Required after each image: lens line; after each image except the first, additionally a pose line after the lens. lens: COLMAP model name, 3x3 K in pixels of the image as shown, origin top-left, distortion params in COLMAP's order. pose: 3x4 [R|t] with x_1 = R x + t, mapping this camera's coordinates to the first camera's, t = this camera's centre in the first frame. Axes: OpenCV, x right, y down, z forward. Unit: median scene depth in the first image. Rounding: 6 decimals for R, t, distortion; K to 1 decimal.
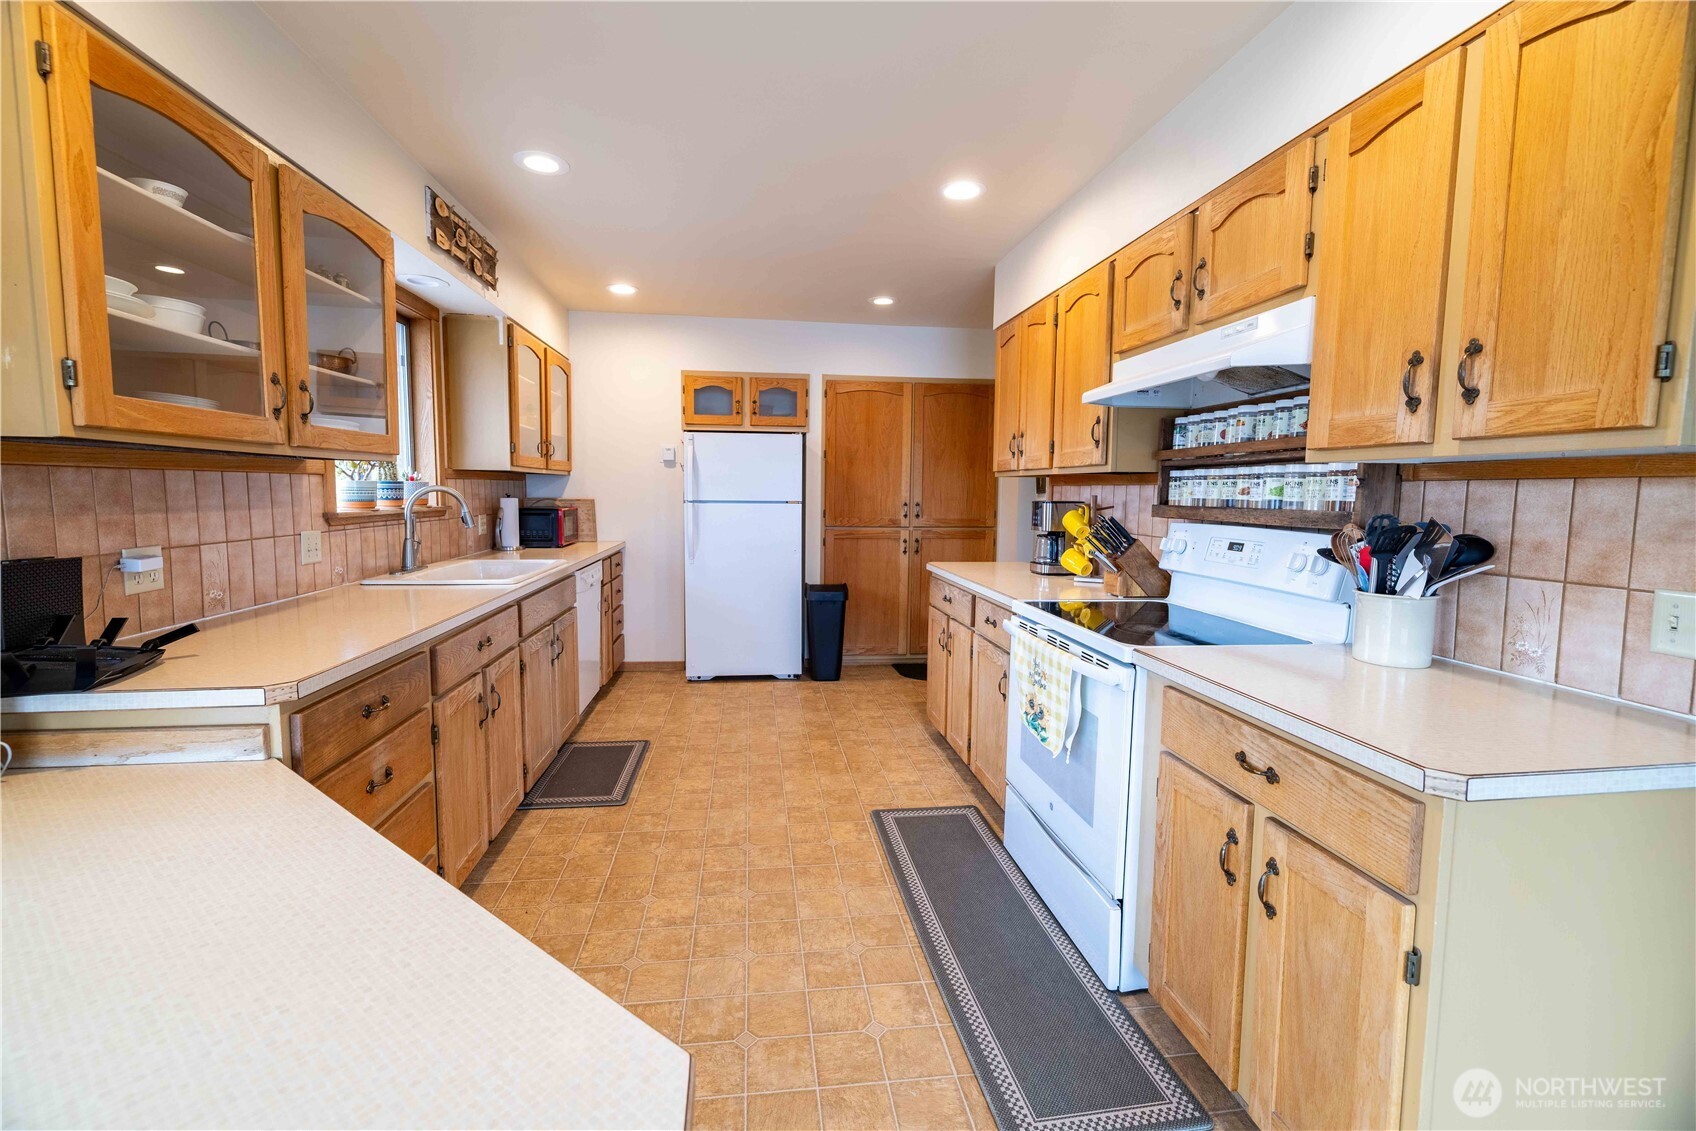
lens RADIAL K [[721.6, 0, 845.9], [0, 721.6, 555.3], [0, 0, 1]] dist [-0.000116, -0.000477]
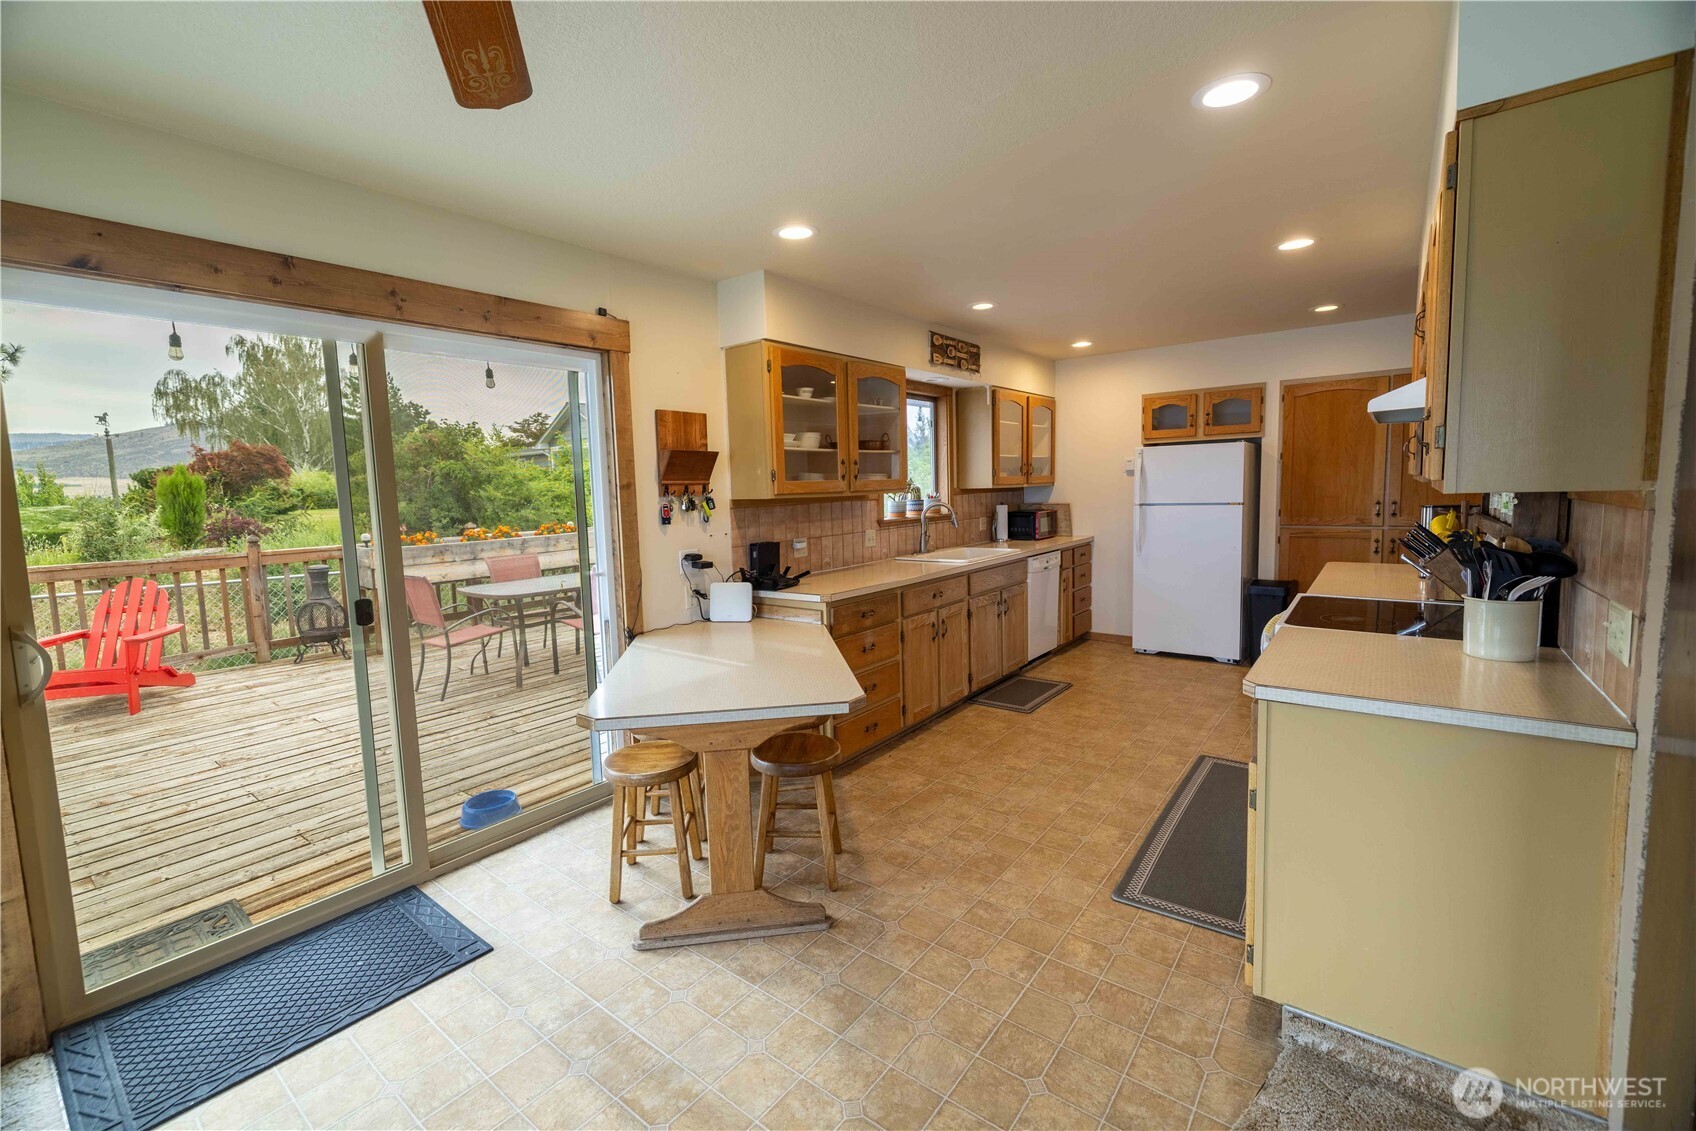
lens RADIAL K [[721.6, 0, 847.0], [0, 721.6, 557.6], [0, 0, 1]] dist [-0.000116, -0.000477]
pose [[0.707570, 0.037820, -0.705630, 0.524692], [-0.025932, 0.999284, 0.027555, -0.010772], [0.706167, -0.001199, 0.708044, -0.366901]]
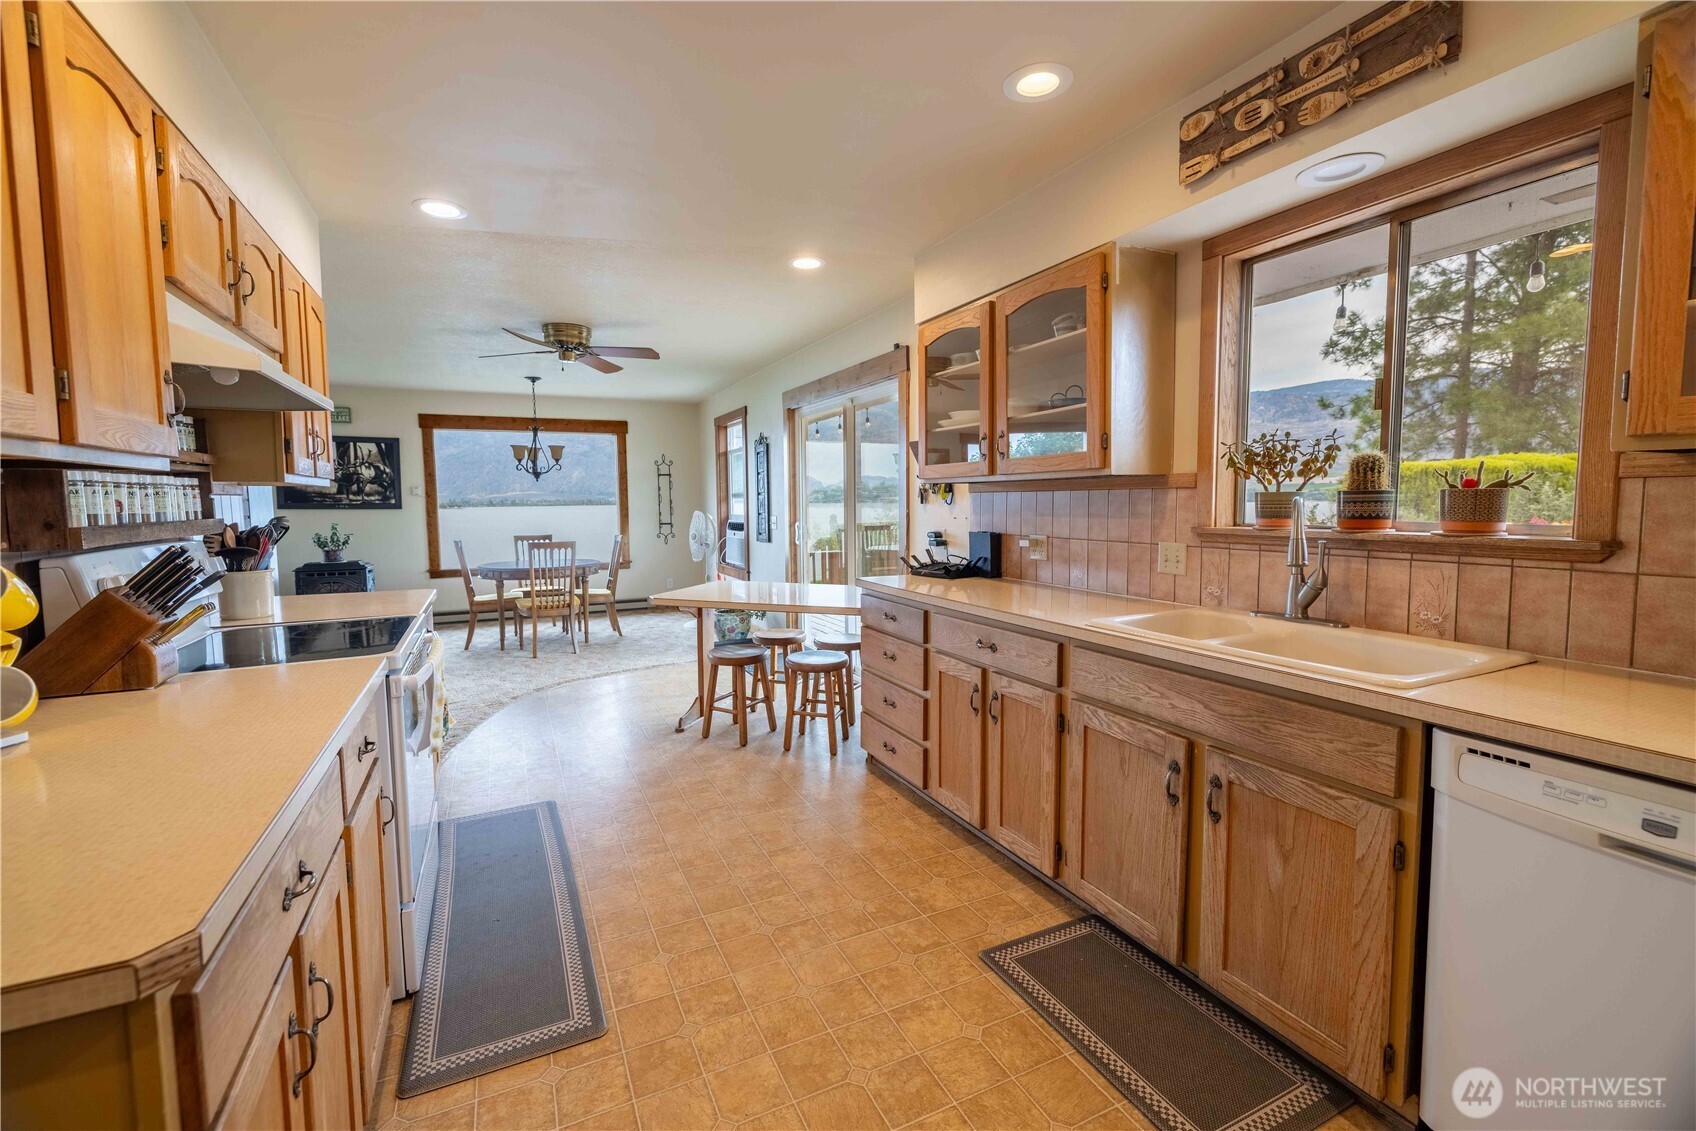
lens RADIAL K [[721.6, 0, 834.3], [0, 721.6, 554.3], [0, 0, 1]] dist [-0.000116, -0.000477]
pose [[-0.955919, 0.018384, -0.293055, 0.023980], [-0.029198, 0.987140, 0.157167, -0.155441], [0.292176, 0.158795, -0.943089, 1.725565]]
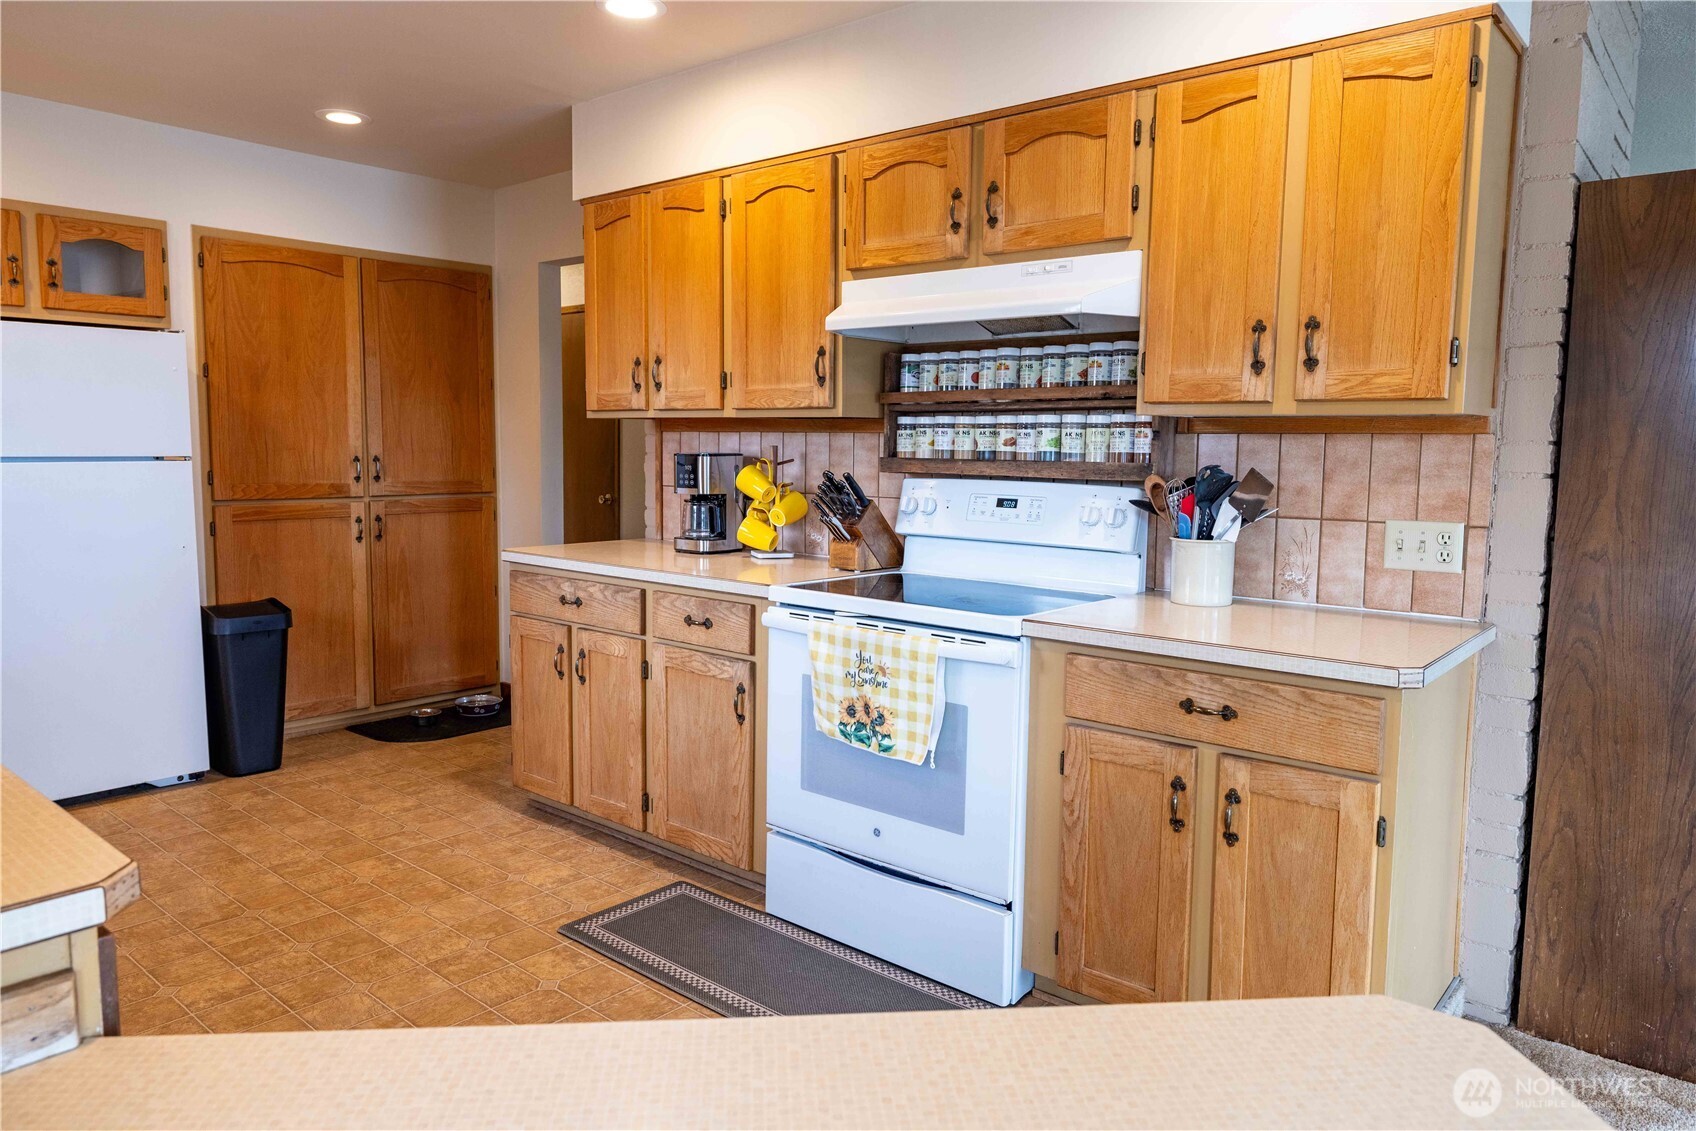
lens RADIAL K [[1103.7, 0, 854.8], [0, 1103.7, 554.4], [0, 0, 1]] dist [-0.002940, 0.001852]
pose [[0.742290, -0.070147, 0.666397, -0.452327], [0.056082, 0.997520, 0.042532, -0.014603], [-0.667727, 0.005802, 0.744383, 0.077882]]
